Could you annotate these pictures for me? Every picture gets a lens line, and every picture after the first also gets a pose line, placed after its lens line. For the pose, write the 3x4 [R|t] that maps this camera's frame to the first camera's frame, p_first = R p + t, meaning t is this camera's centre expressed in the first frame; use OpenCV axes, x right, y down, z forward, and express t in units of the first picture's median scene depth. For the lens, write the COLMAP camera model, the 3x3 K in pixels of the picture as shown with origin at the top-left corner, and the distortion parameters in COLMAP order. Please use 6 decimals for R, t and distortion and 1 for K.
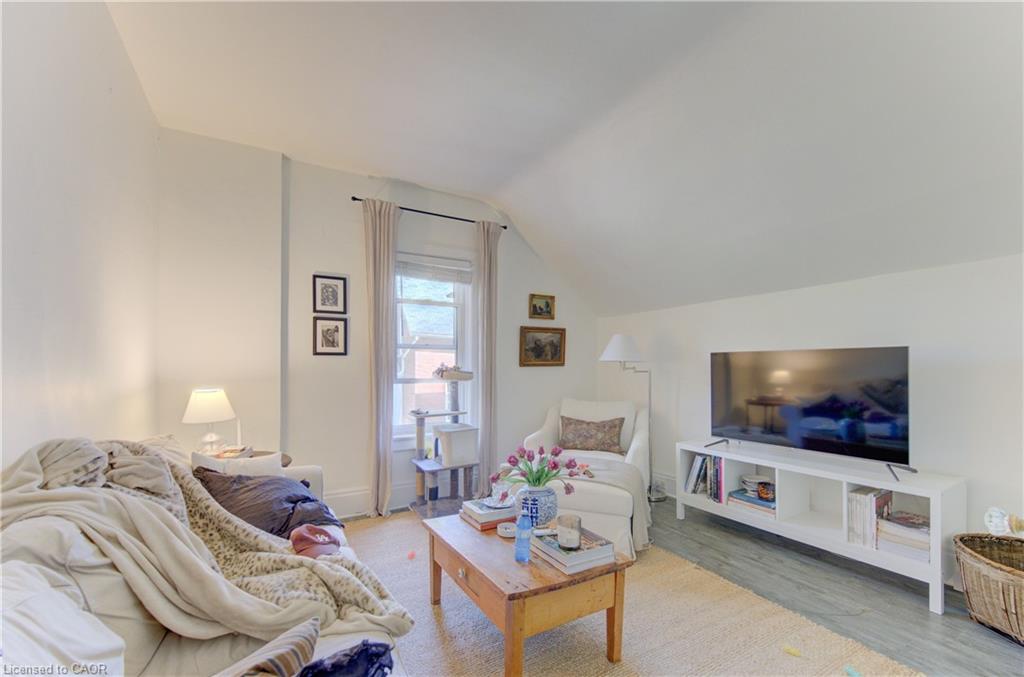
lens RADIAL K [[431.6, 0, 512.9], [0, 431.6, 368.9], [0, 0, 1]] dist [0.000871, 0.000081]
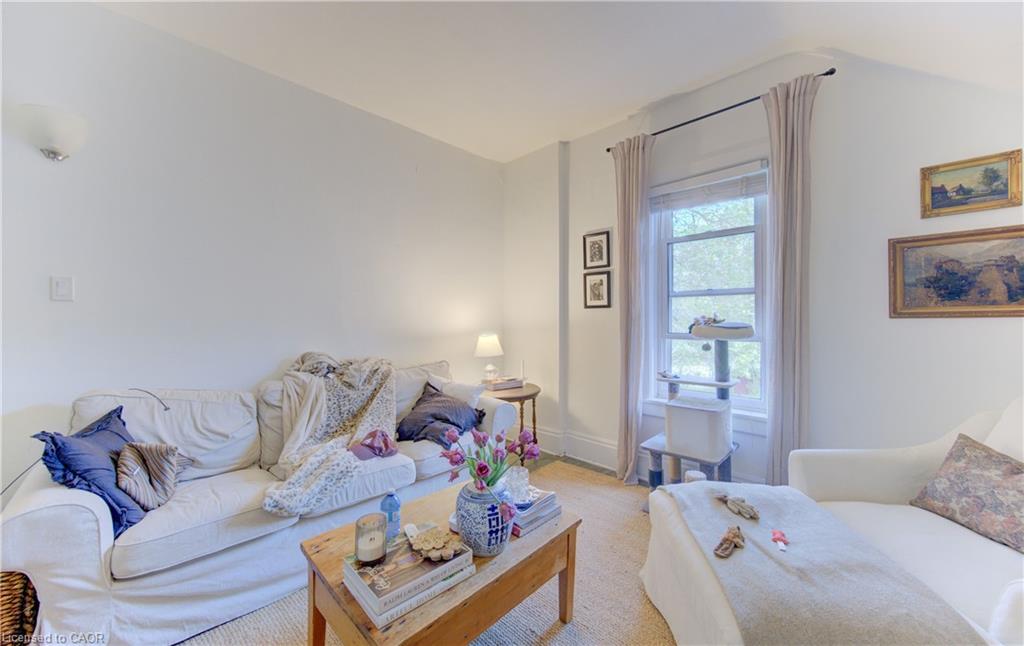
lens RADIAL K [[394.3, 0, 511.1], [0, 394.3, 317.9], [0, 0, 1]] dist [-0.002469, -0.000149]
pose [[0.227654, -0.000683, -0.973742, 0.460782], [-0.000651, 0.999999, -0.000854, -0.006276], [0.973742, 0.000828, 0.227654, 0.567965]]
